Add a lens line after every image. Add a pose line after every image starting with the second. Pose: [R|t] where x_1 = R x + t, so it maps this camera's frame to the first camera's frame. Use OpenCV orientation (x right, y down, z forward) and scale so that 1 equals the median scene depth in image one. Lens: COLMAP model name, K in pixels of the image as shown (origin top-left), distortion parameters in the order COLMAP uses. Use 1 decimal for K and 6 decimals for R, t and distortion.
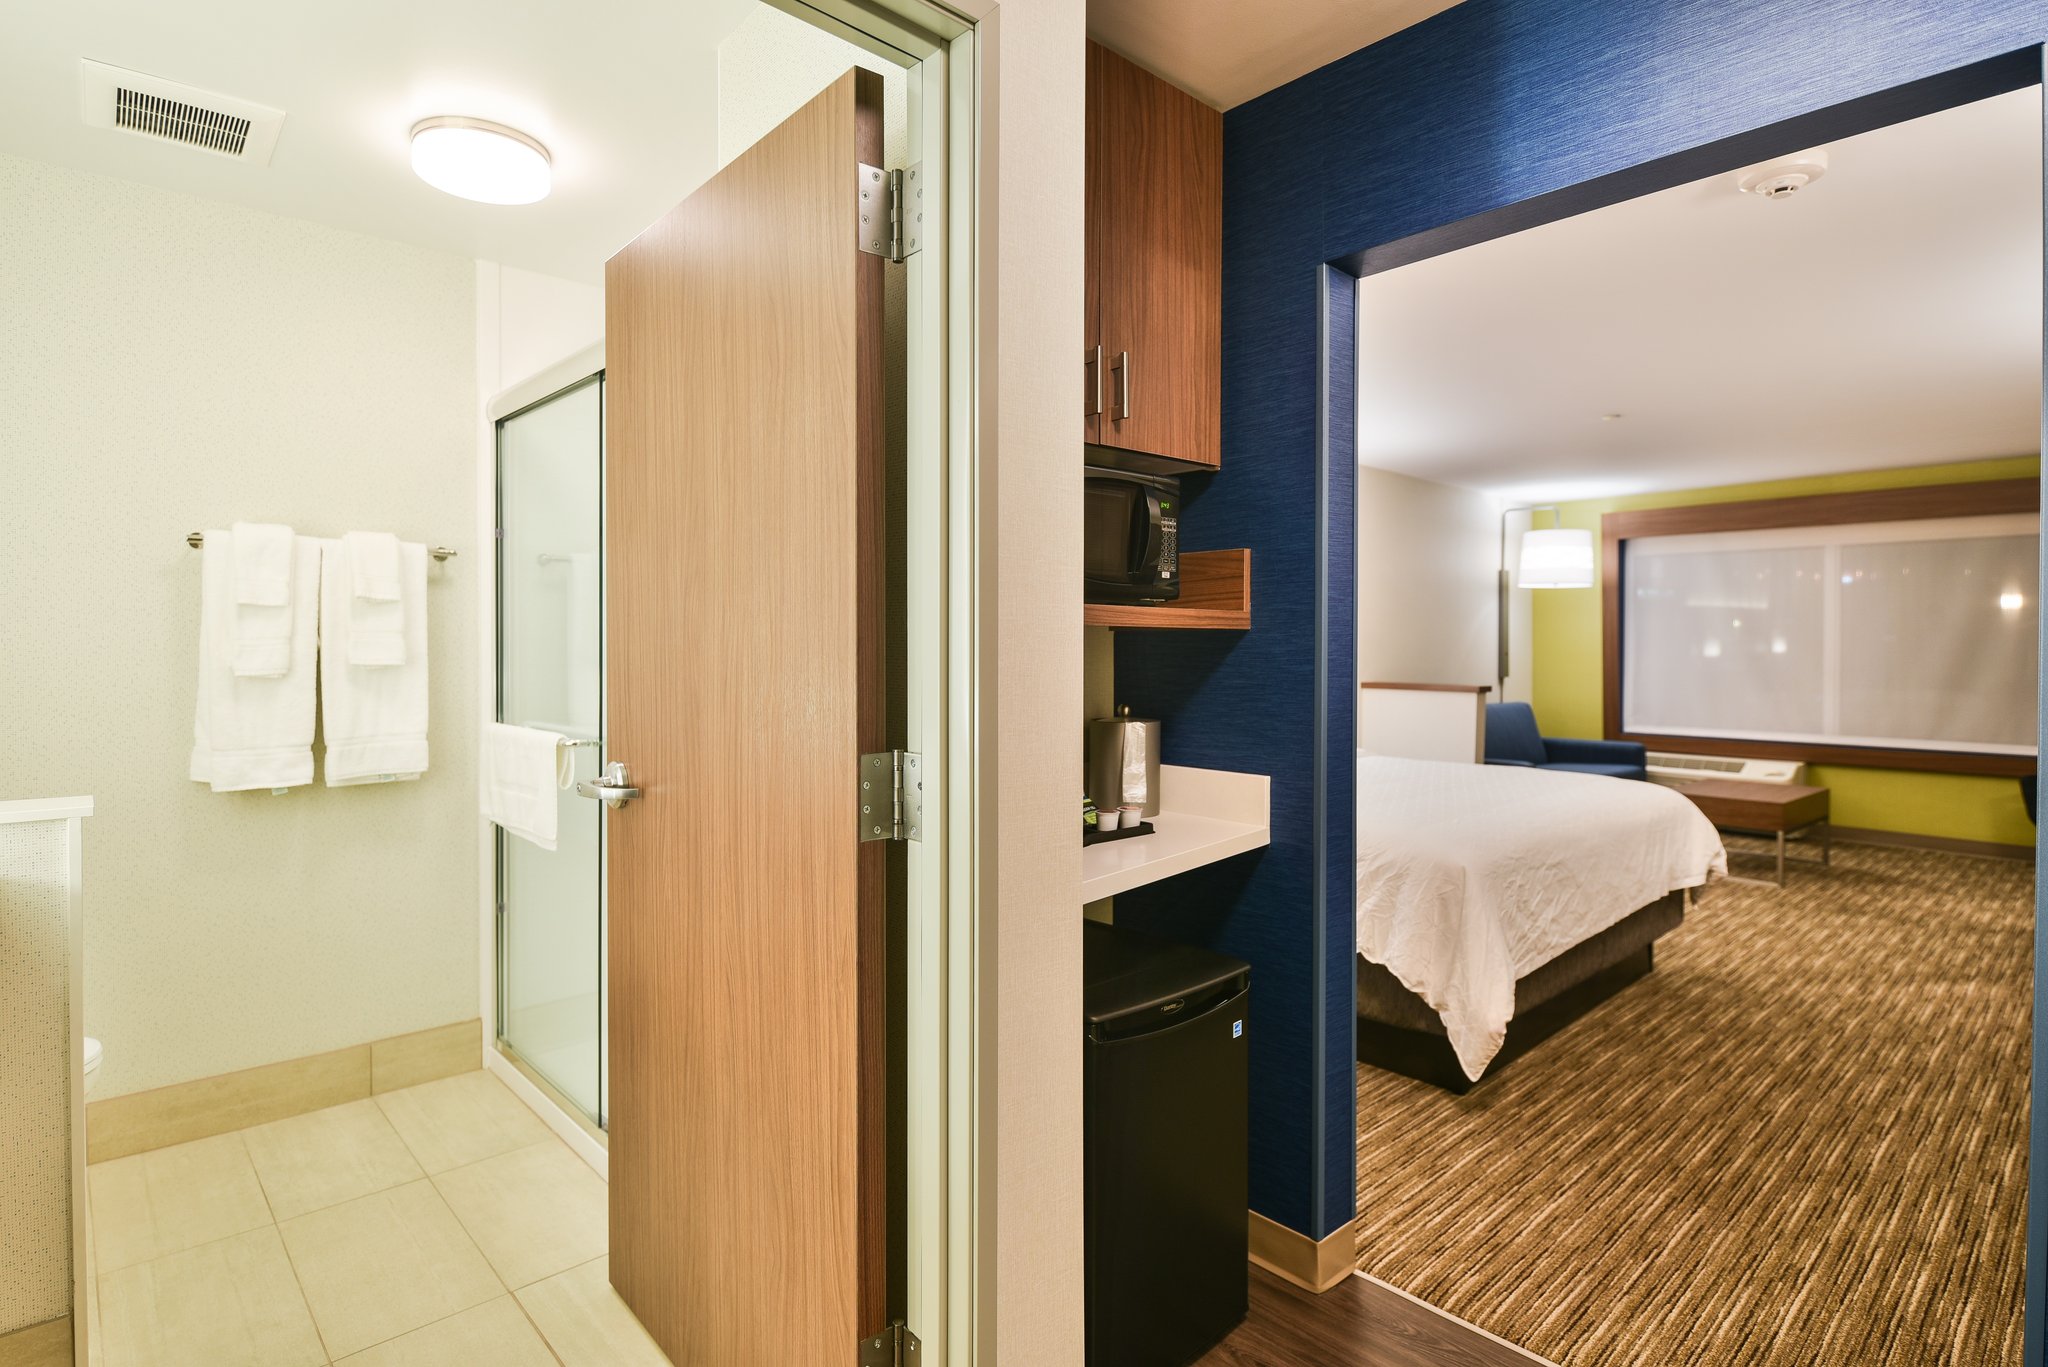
lens RADIAL K [[1045.8, 0, 1050.0], [0, 1045.8, 647.6], [0, 0, 1]] dist [-0.000268, -0.003708]
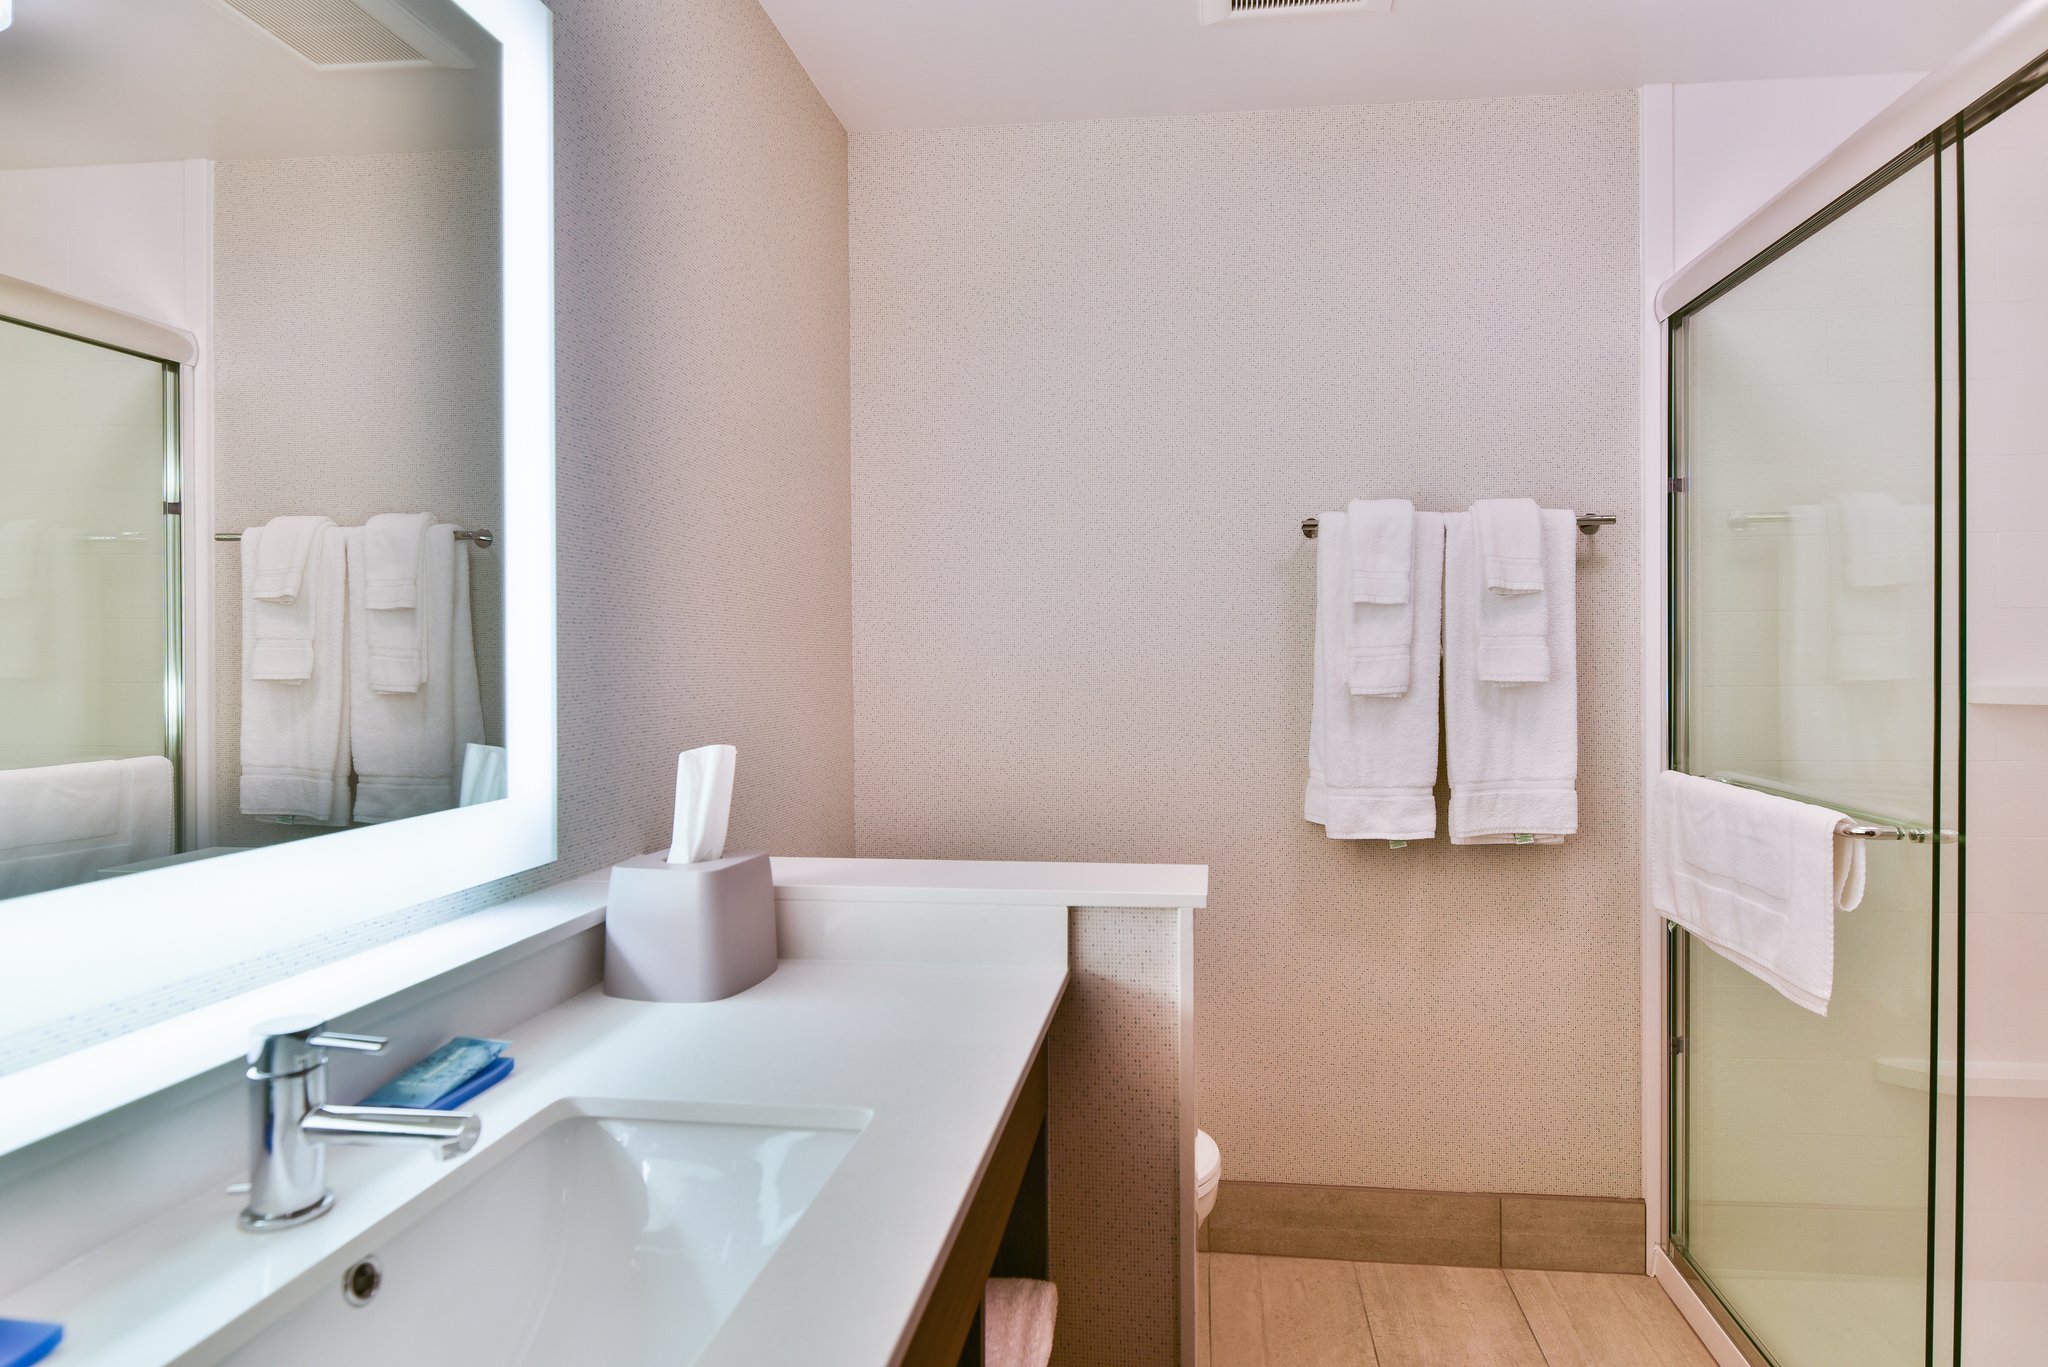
lens RADIAL K [[1045.8, 0, 1027.5], [0, 1045.8, 671.5], [0, 0, 1]] dist [-0.000268, -0.003708]
pose [[0.597251, 0.008521, -0.802009, -0.274603], [0.003868, 0.999901, 0.013504, -0.001665], [0.802045, -0.011167, 0.597159, 0.311538]]
